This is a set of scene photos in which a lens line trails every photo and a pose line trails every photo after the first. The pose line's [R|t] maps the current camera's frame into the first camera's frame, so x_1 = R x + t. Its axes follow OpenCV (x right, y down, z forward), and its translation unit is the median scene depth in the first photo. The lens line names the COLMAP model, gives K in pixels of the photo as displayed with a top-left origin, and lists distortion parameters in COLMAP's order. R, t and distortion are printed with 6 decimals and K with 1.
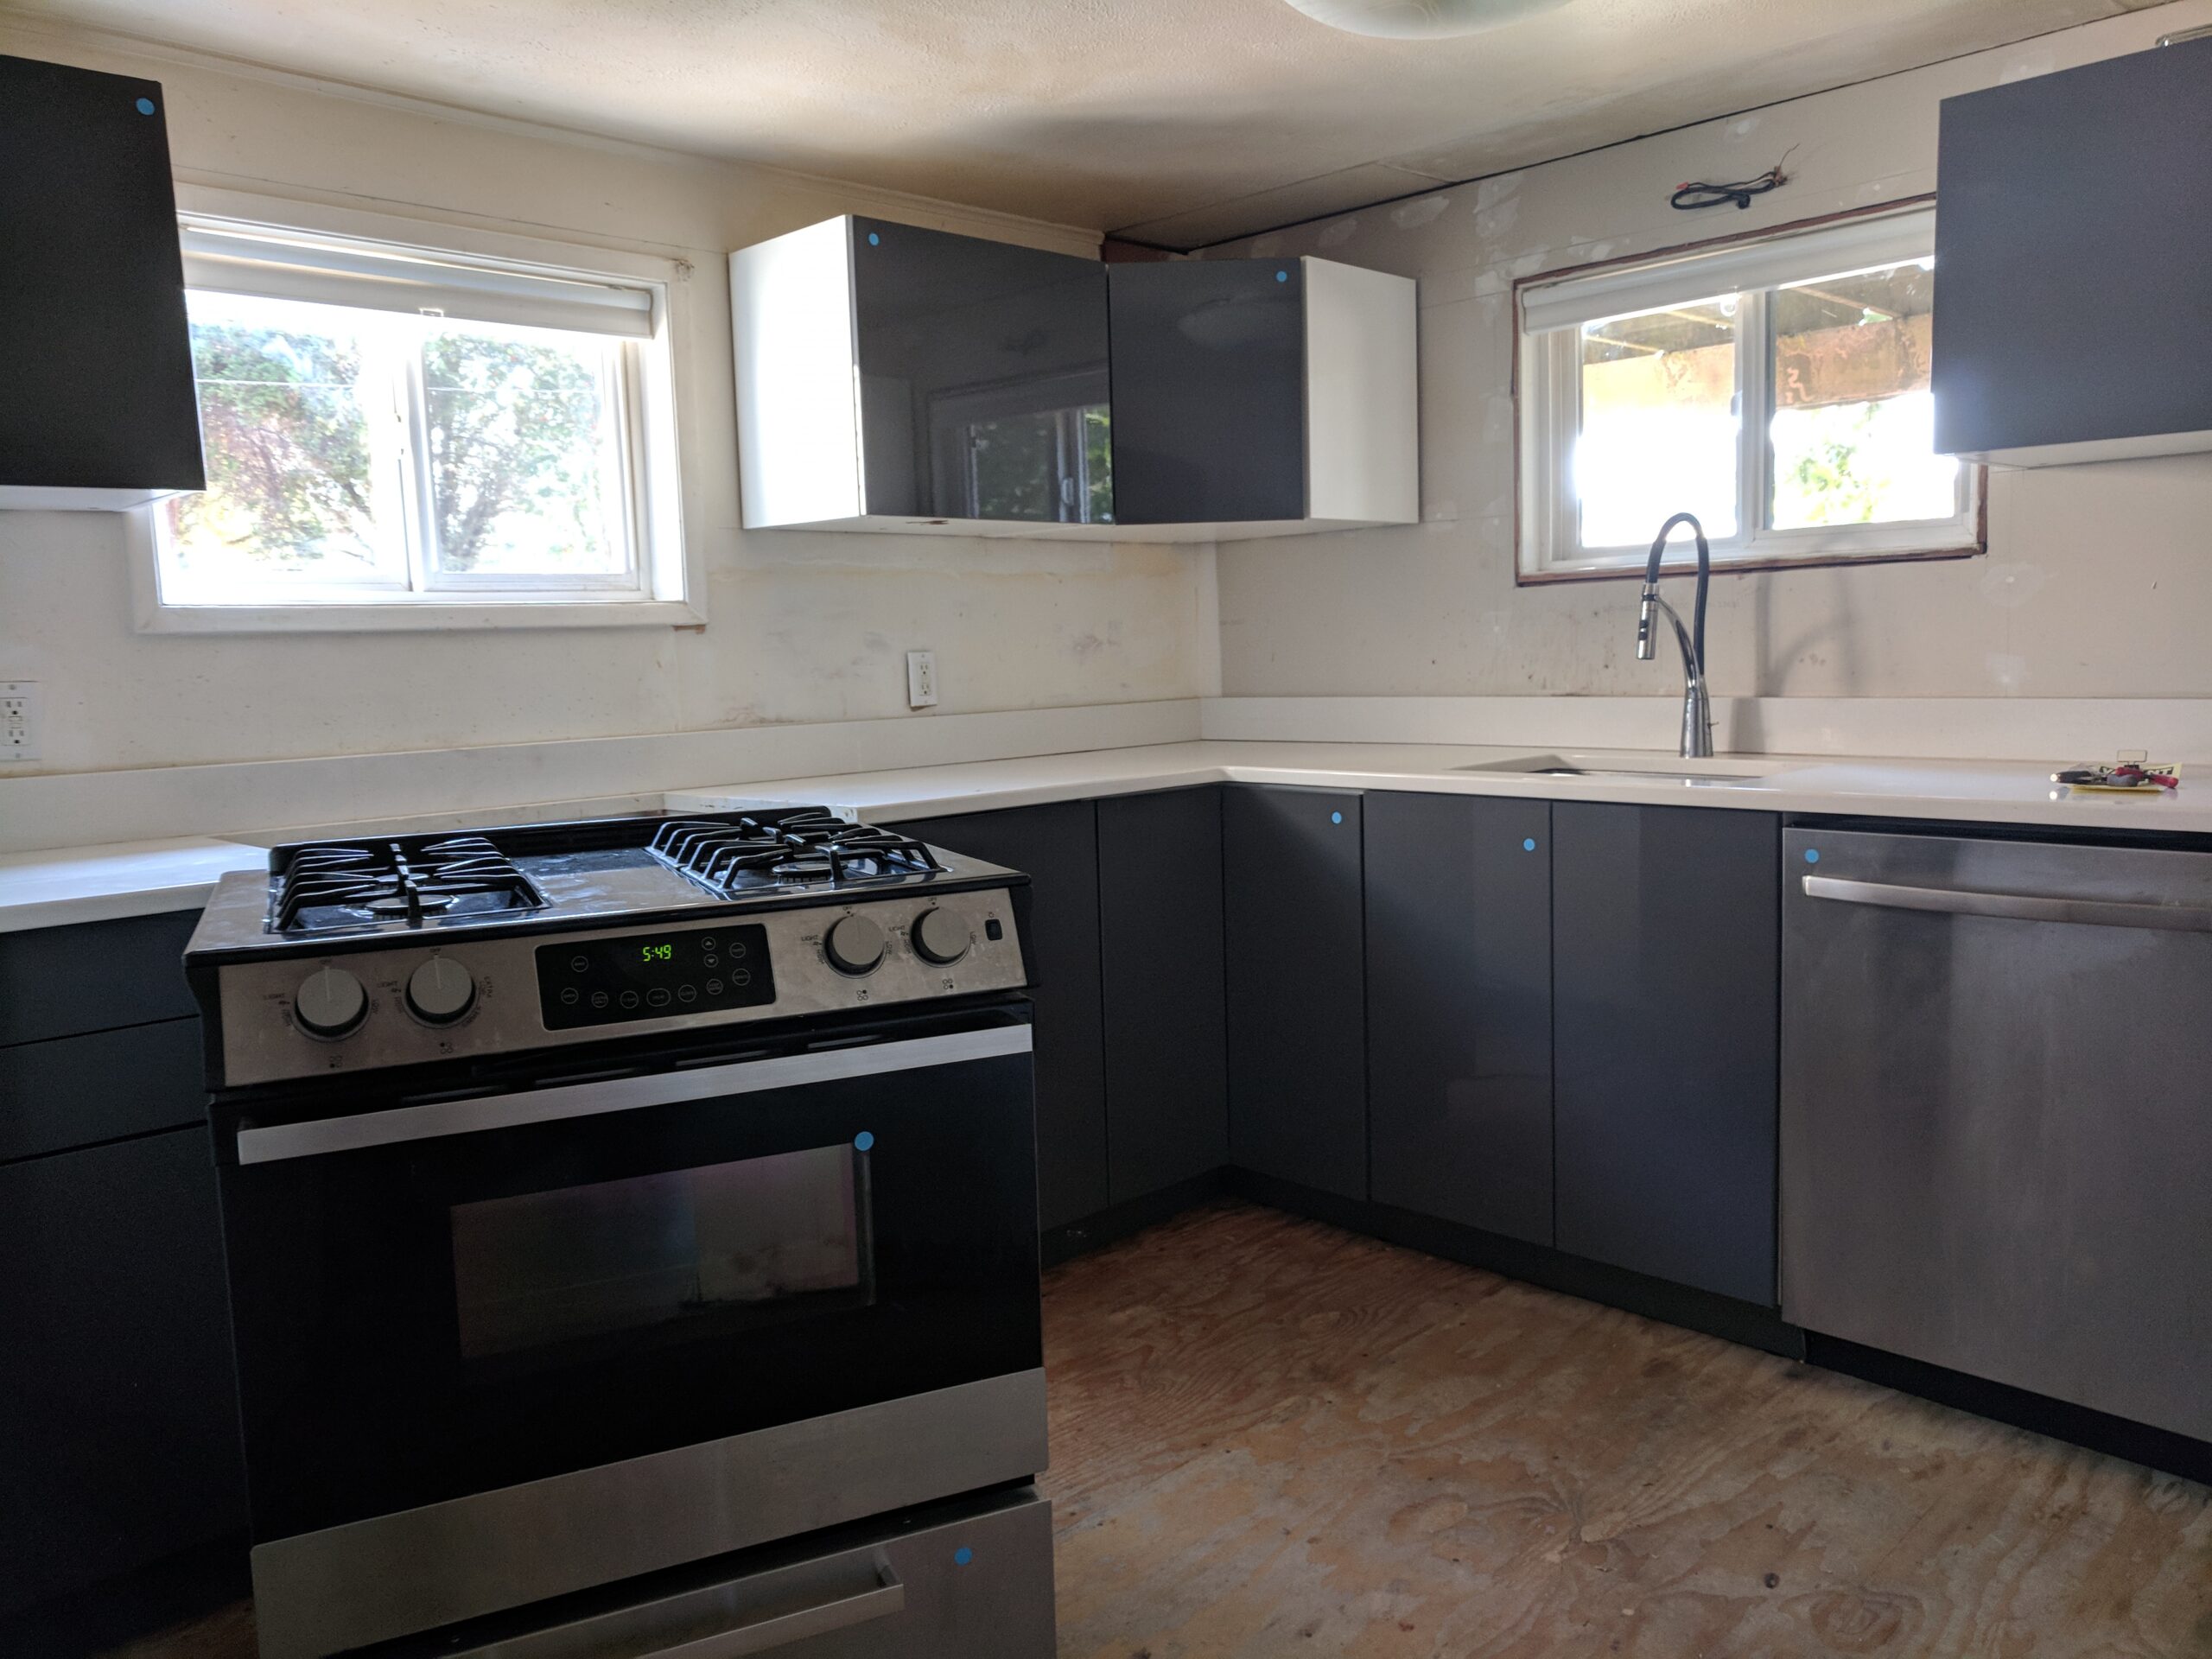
lens RADIAL K [[1674.9, 0, 1100.3], [0, 1674.9, 834.4], [0, 0, 1]] dist [0.011978, 0.001077]
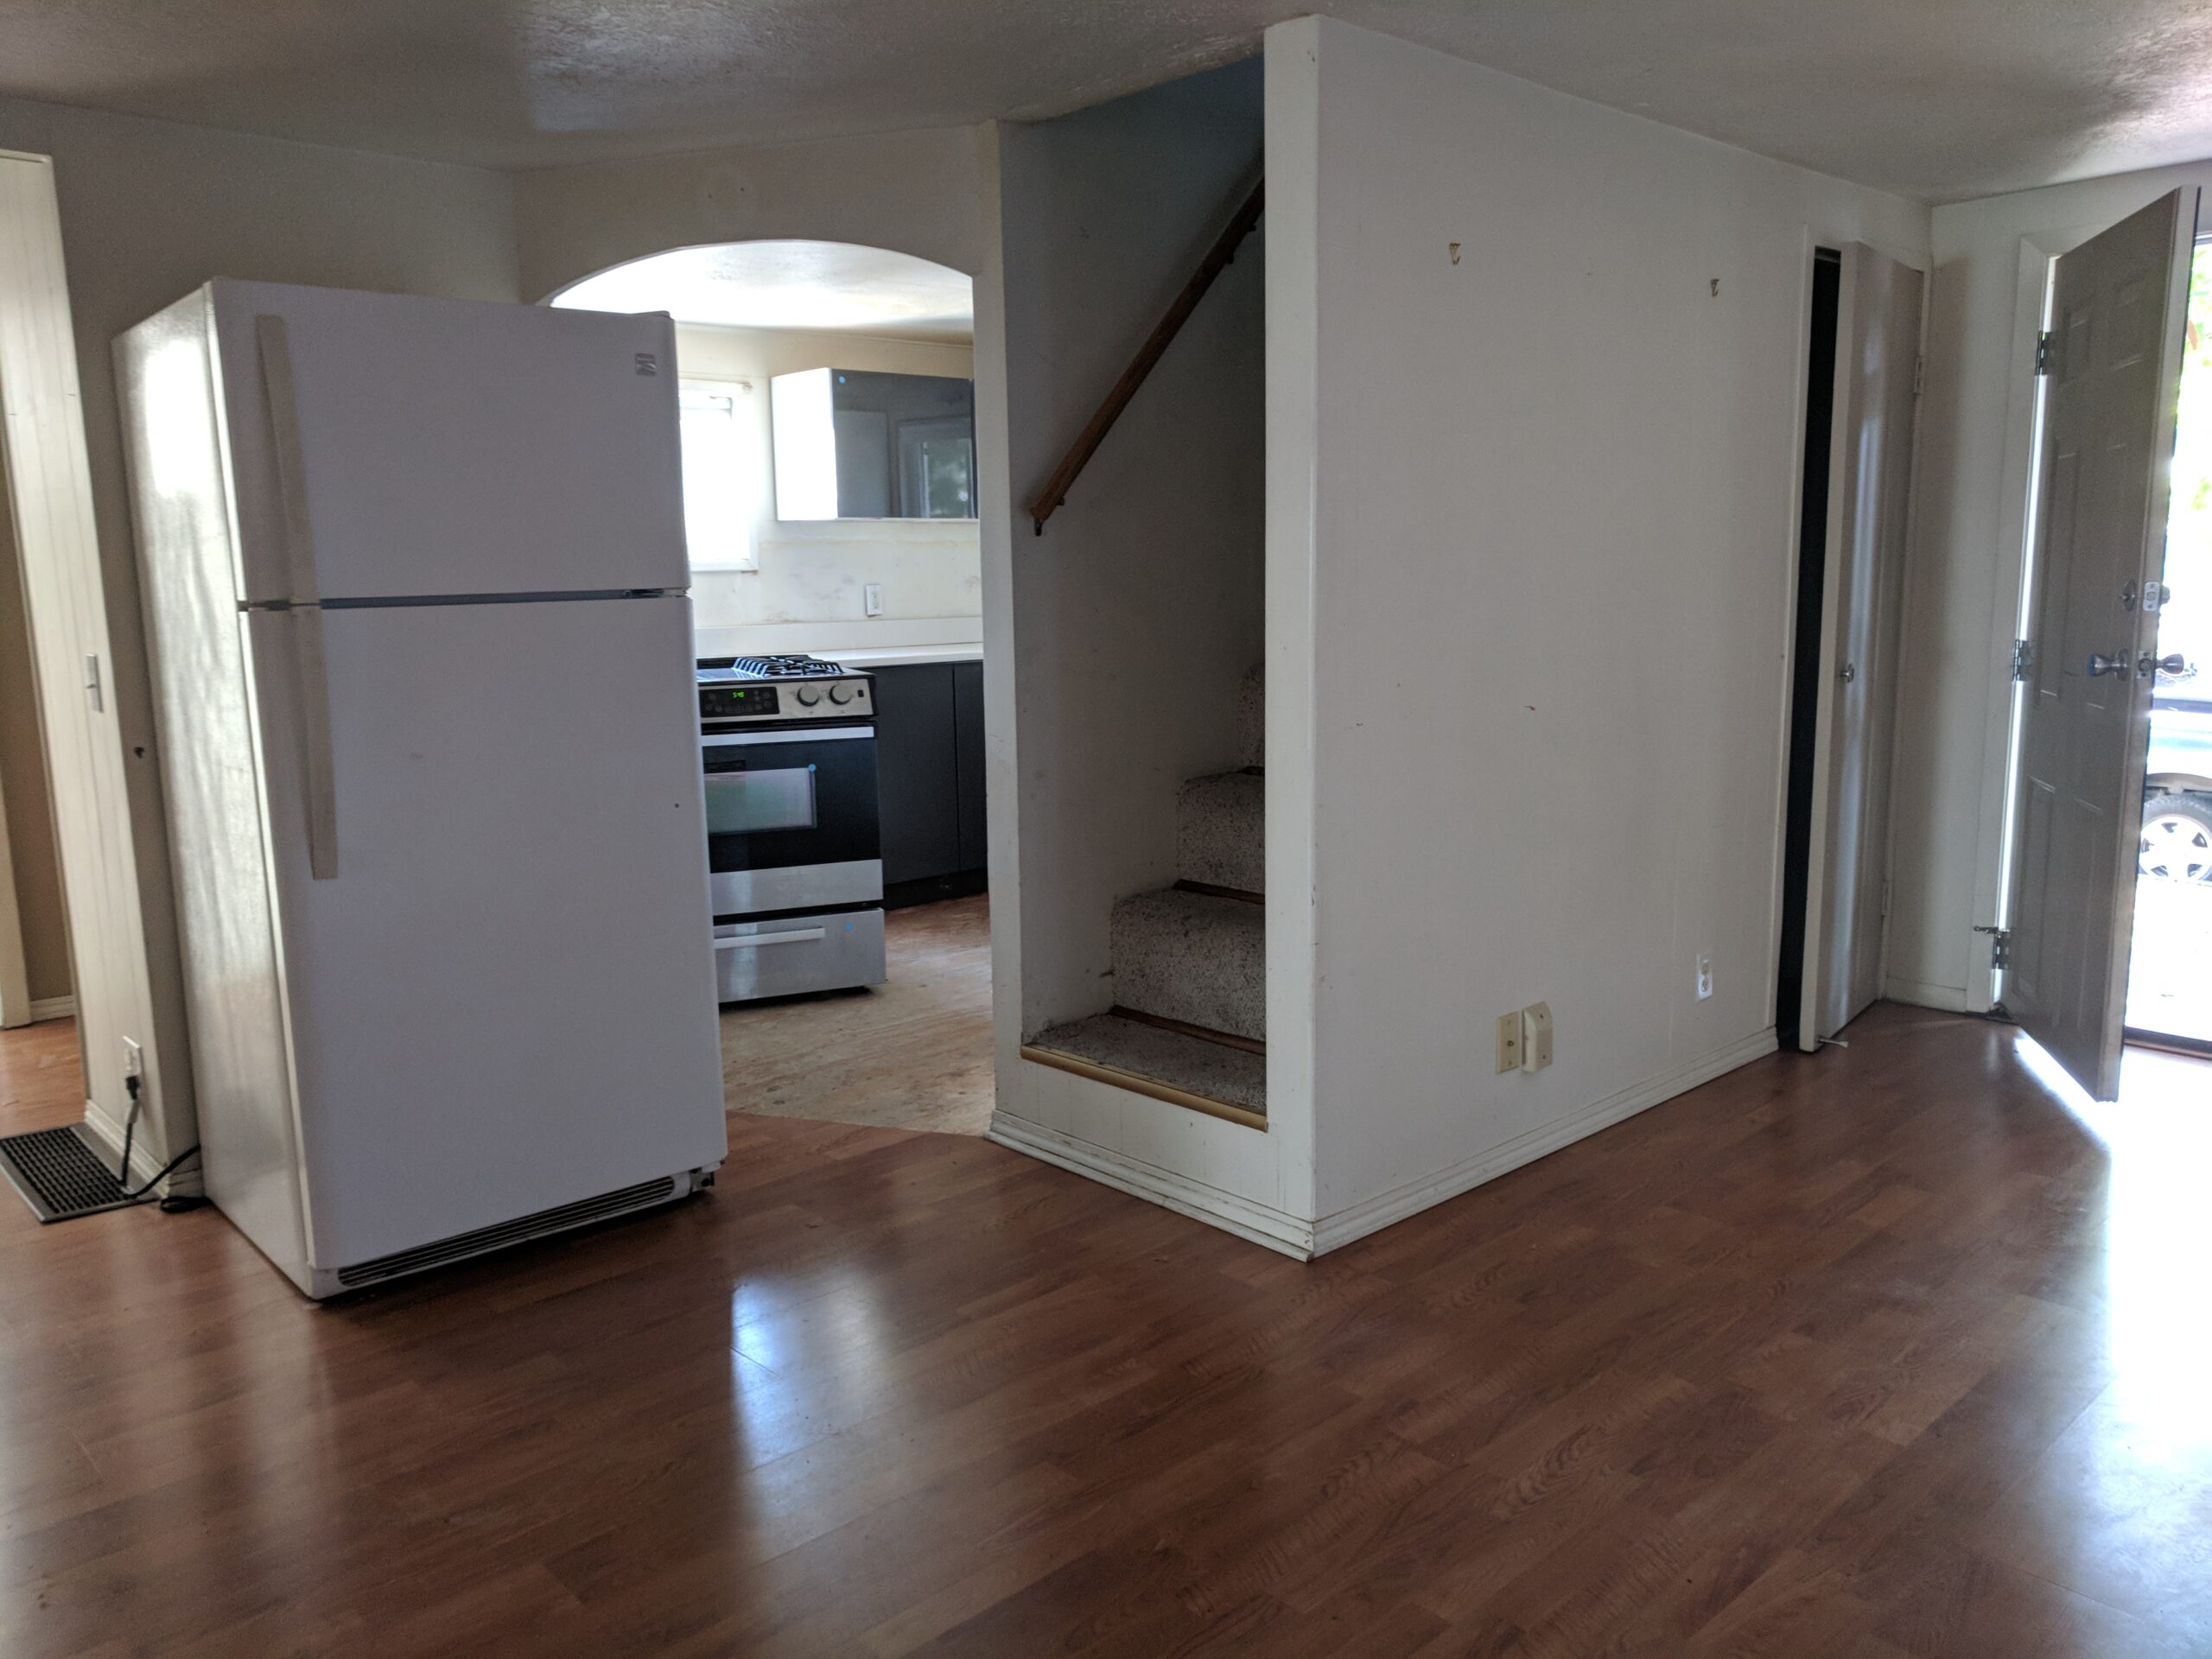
lens RADIAL K [[1674.9, 0, 1112.5], [0, 1674.9, 828.7], [0, 0, 1]] dist [0.011978, 0.001077]
pose [[0.999566, 0.016374, -0.024504, 0.418582], [-0.015317, 0.998970, 0.042723, 0.155032], [0.025179, -0.042329, 0.998786, -1.730814]]
